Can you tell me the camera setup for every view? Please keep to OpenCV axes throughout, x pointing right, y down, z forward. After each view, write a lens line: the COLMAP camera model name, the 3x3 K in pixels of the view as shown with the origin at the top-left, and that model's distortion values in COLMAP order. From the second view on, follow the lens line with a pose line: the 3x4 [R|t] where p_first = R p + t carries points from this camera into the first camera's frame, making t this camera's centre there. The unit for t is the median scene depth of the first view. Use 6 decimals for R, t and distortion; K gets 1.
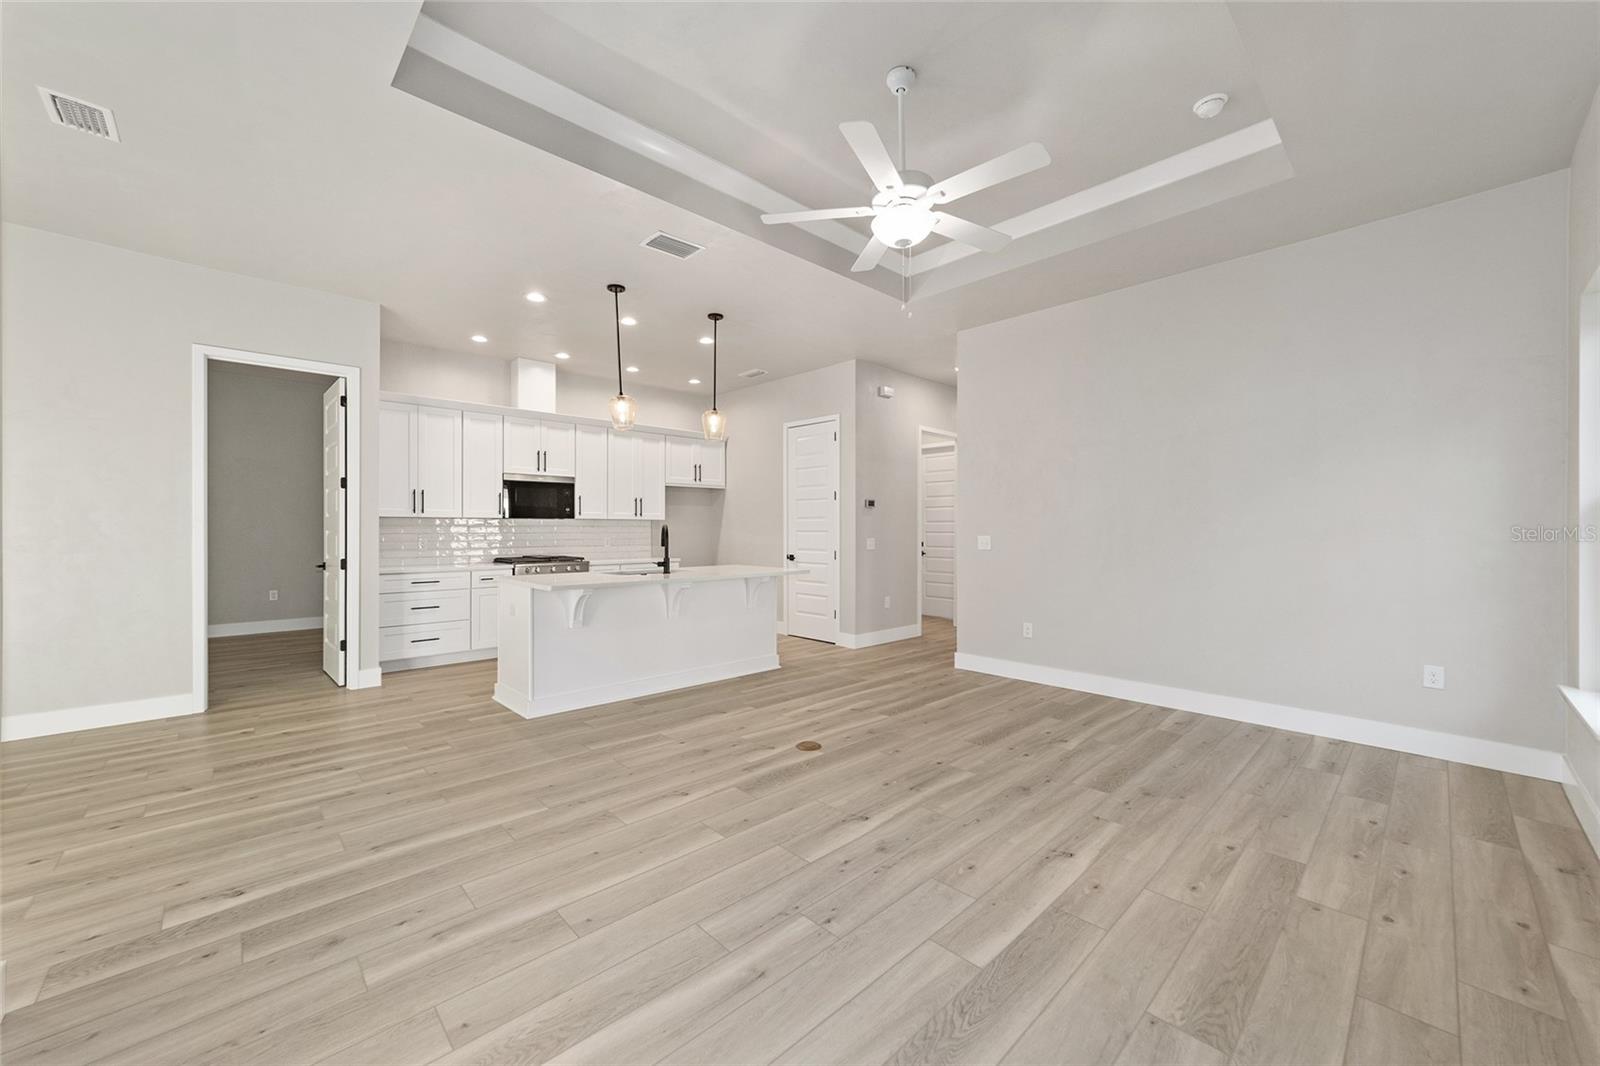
lens RADIAL K [[611.9, 0, 800.0], [0, 611.9, 533.0], [0, 0, 1]] dist [-0.009730, 0.000191]
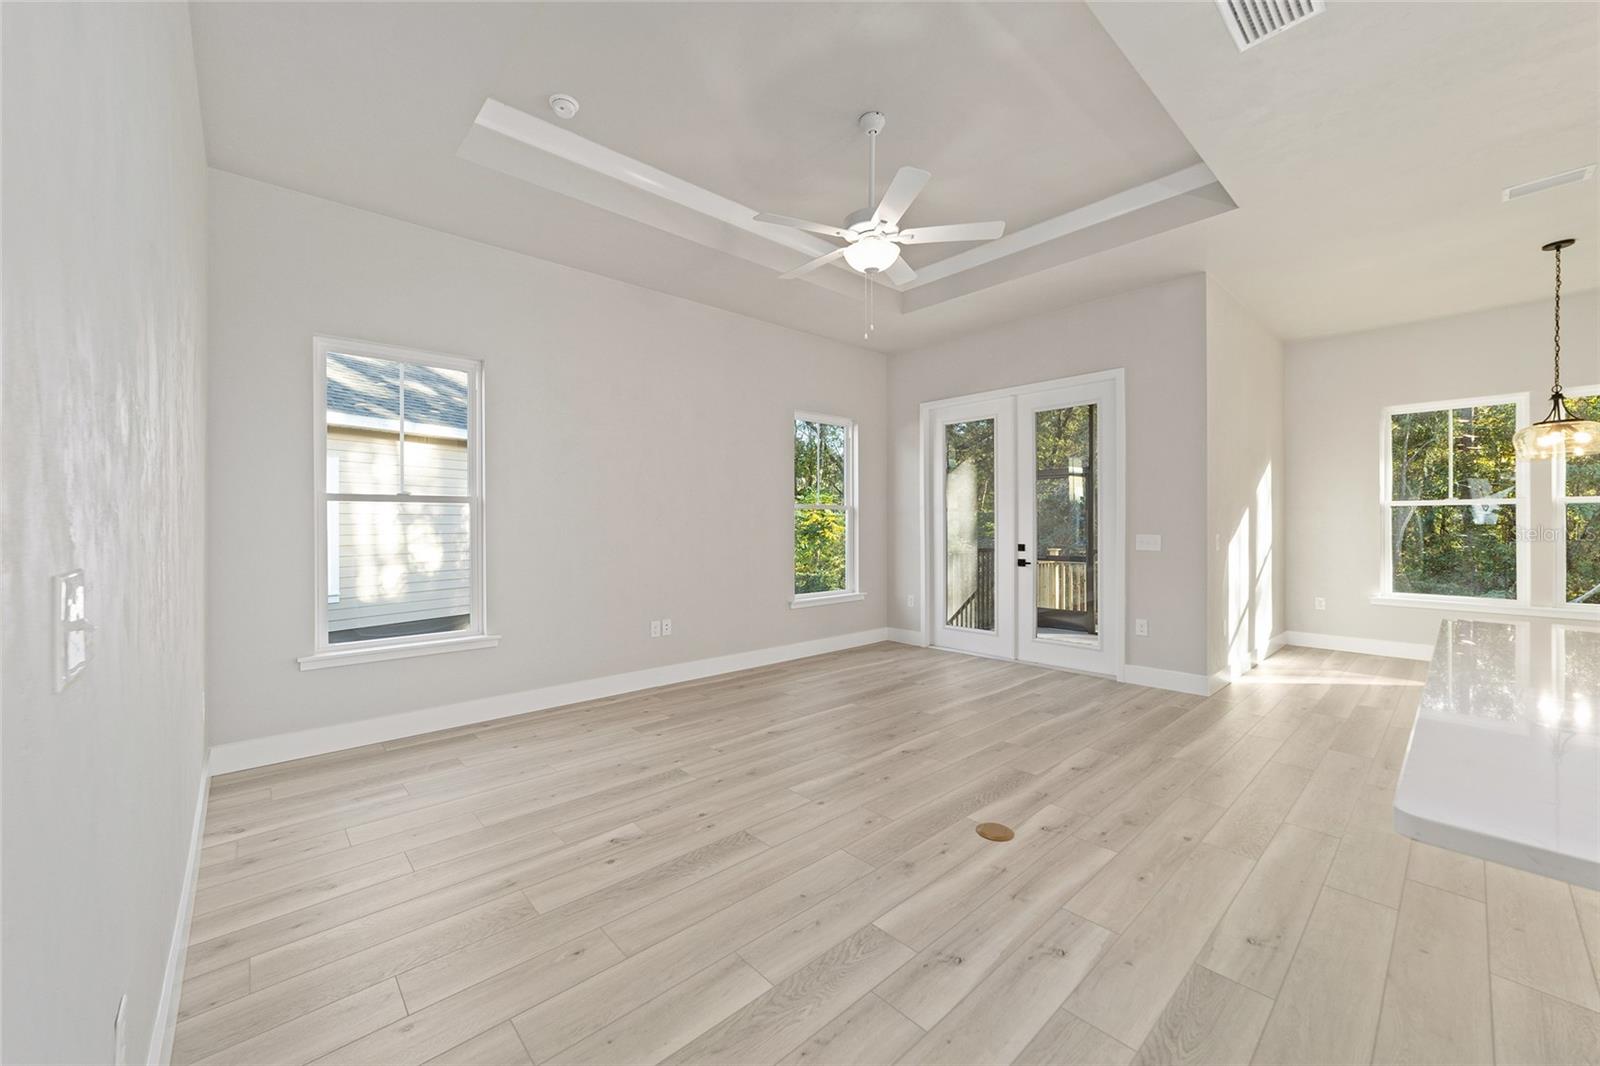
lens RADIAL K [[611.9, 0, 800.0], [0, 611.9, 533.0], [0, 0, 1]] dist [-0.009730, 0.000191]
pose [[-0.999807, 0.002116, 0.019550, 0.206074], [0.002484, 0.999820, 0.018827, -0.006104], [-0.019507, 0.018872, -0.999632, 1.568328]]
